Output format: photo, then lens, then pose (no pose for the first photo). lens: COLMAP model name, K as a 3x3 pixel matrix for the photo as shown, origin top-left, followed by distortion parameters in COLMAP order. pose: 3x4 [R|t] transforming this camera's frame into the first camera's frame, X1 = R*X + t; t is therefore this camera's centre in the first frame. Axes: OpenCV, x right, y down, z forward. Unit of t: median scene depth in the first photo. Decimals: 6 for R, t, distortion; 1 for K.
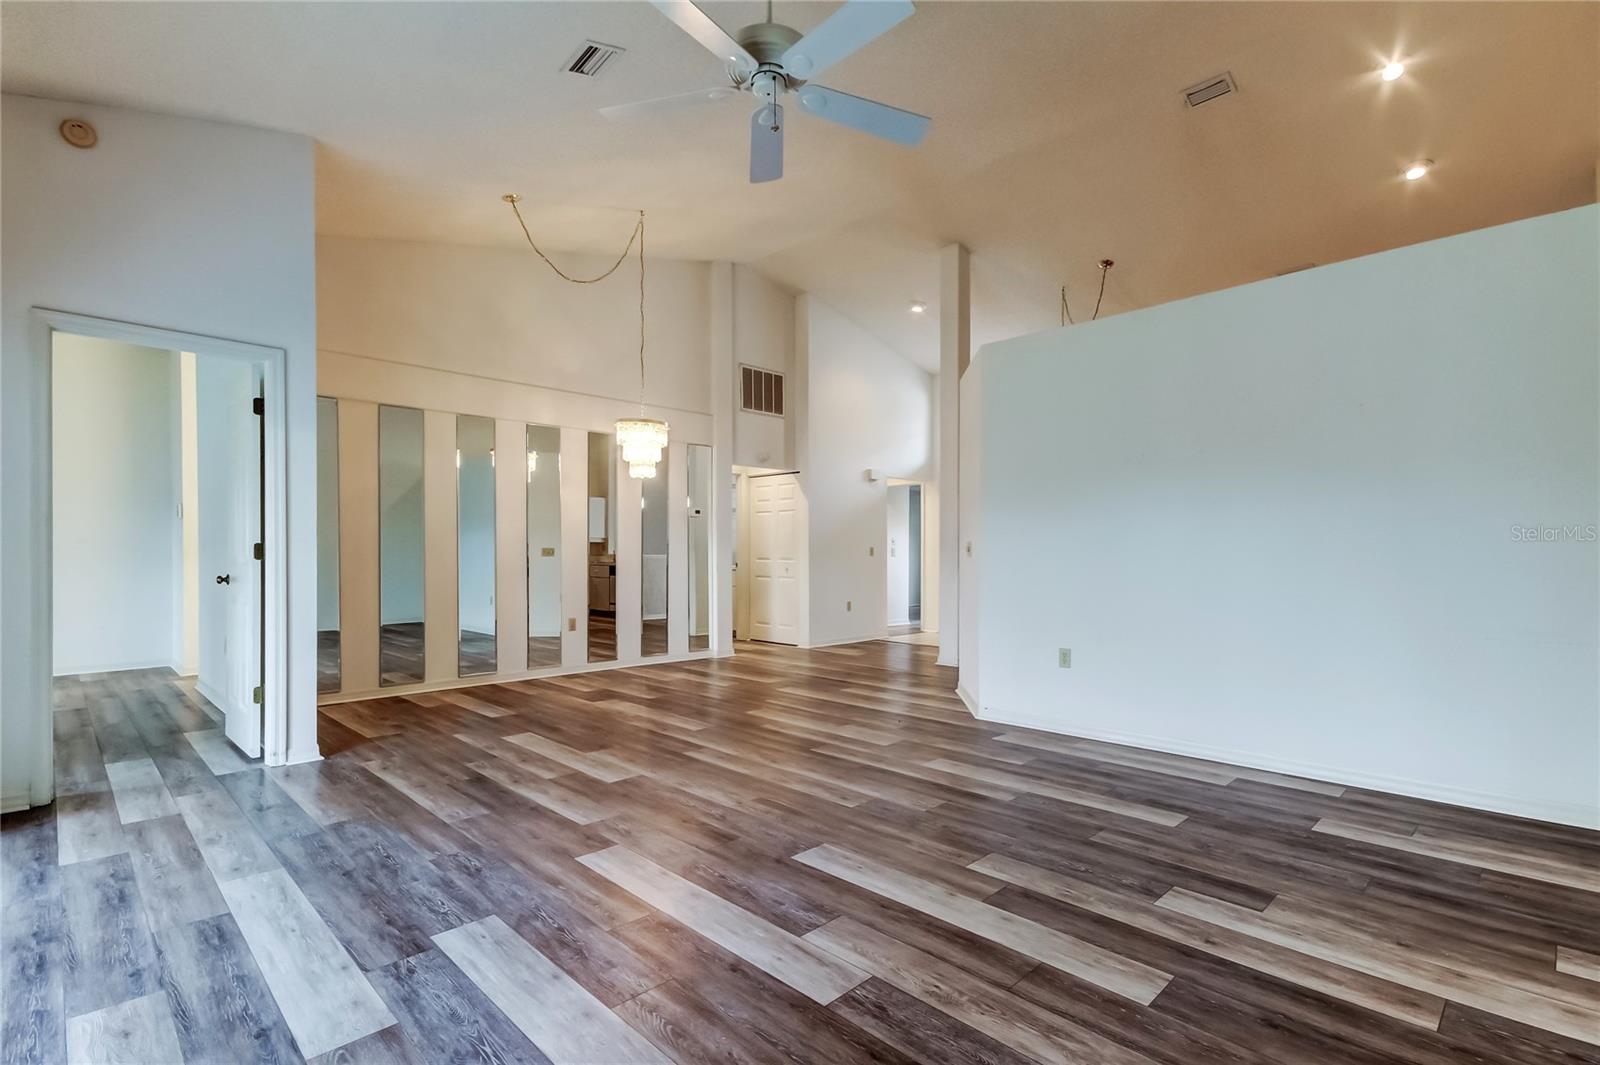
lens RADIAL K [[752.6, 0, 839.0], [0, 752.6, 556.1], [0, 0, 1]] dist [0.019345, -0.003570]
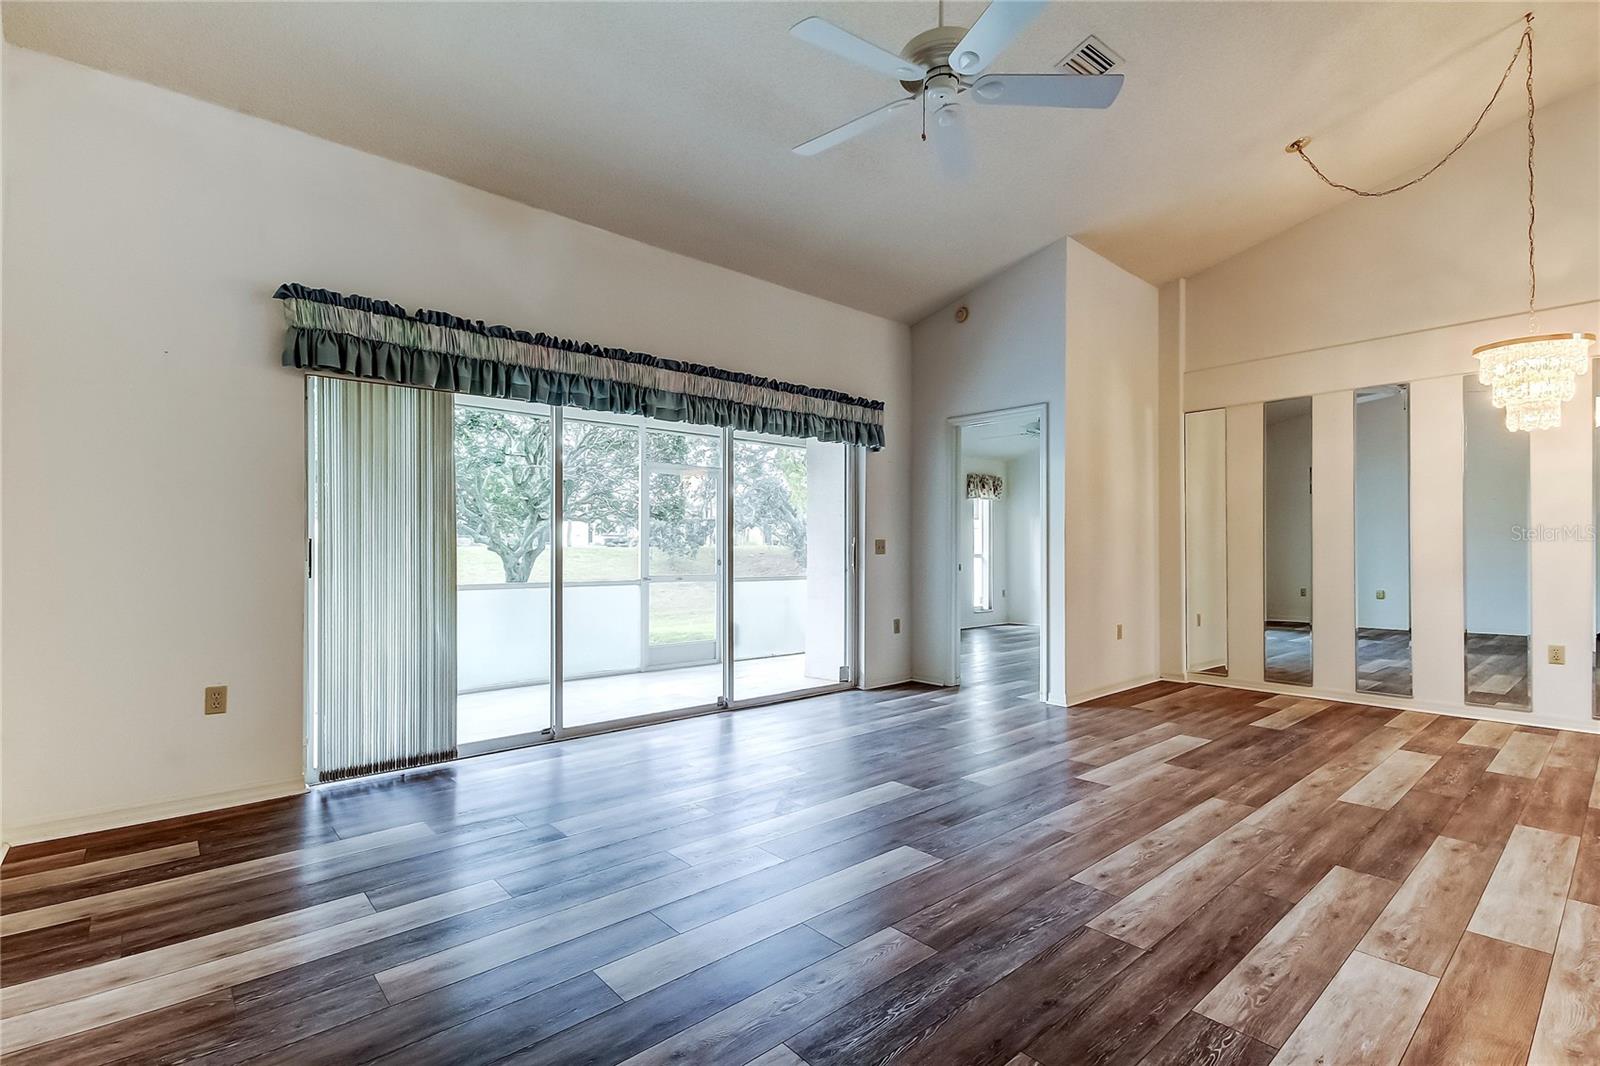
lens RADIAL K [[752.6, 0, 783.4], [0, 752.6, 536.5], [0, 0, 1]] dist [0.019345, -0.003570]
pose [[-0.082873, -0.009905, -0.996511, 0.709943], [-0.004401, 0.999944, -0.009573, -0.012444], [0.996550, 0.003592, -0.082912, 0.656049]]
